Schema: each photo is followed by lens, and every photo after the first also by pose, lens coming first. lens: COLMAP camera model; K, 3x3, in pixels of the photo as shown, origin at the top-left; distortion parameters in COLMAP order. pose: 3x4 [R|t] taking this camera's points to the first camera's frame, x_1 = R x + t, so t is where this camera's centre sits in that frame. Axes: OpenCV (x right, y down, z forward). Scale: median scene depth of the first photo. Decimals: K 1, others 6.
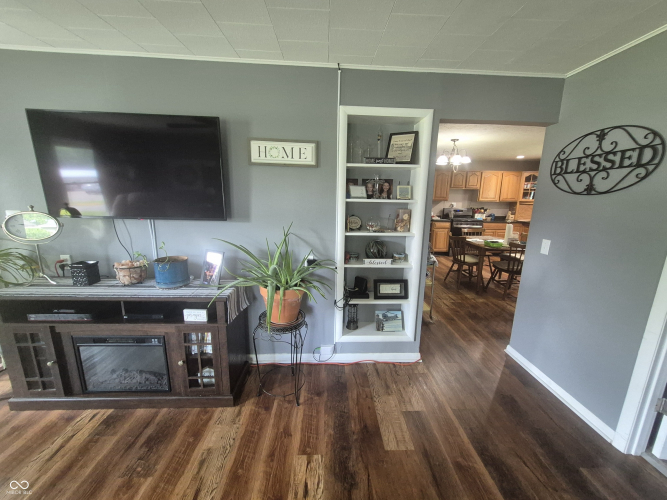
lens RADIAL K [[263.1, 0, 336.8], [0, 263.1, 253.2], [0, 0, 1]] dist [0.004153, 0.000611]
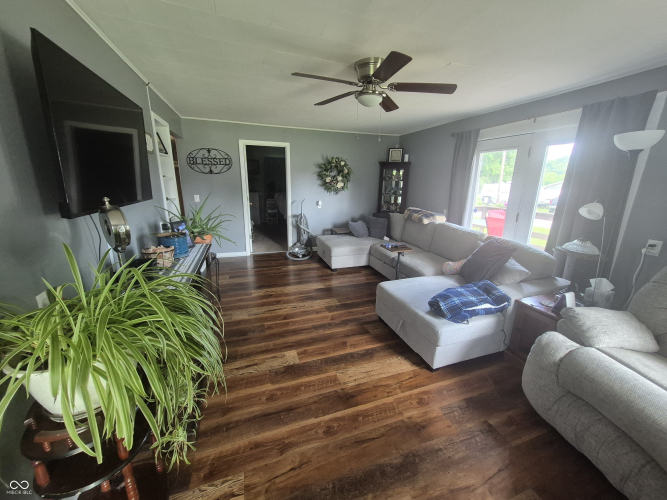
lens RADIAL K [[263.1, 0, 336.1], [0, 263.1, 247.3], [0, 0, 1]] dist [0.004153, 0.000611]
pose [[-0.279544, -0.255439, 0.925530, -1.892793], [0.182282, 0.932310, 0.312366, -0.137904], [-0.942671, 0.256027, -0.214060, 0.596925]]
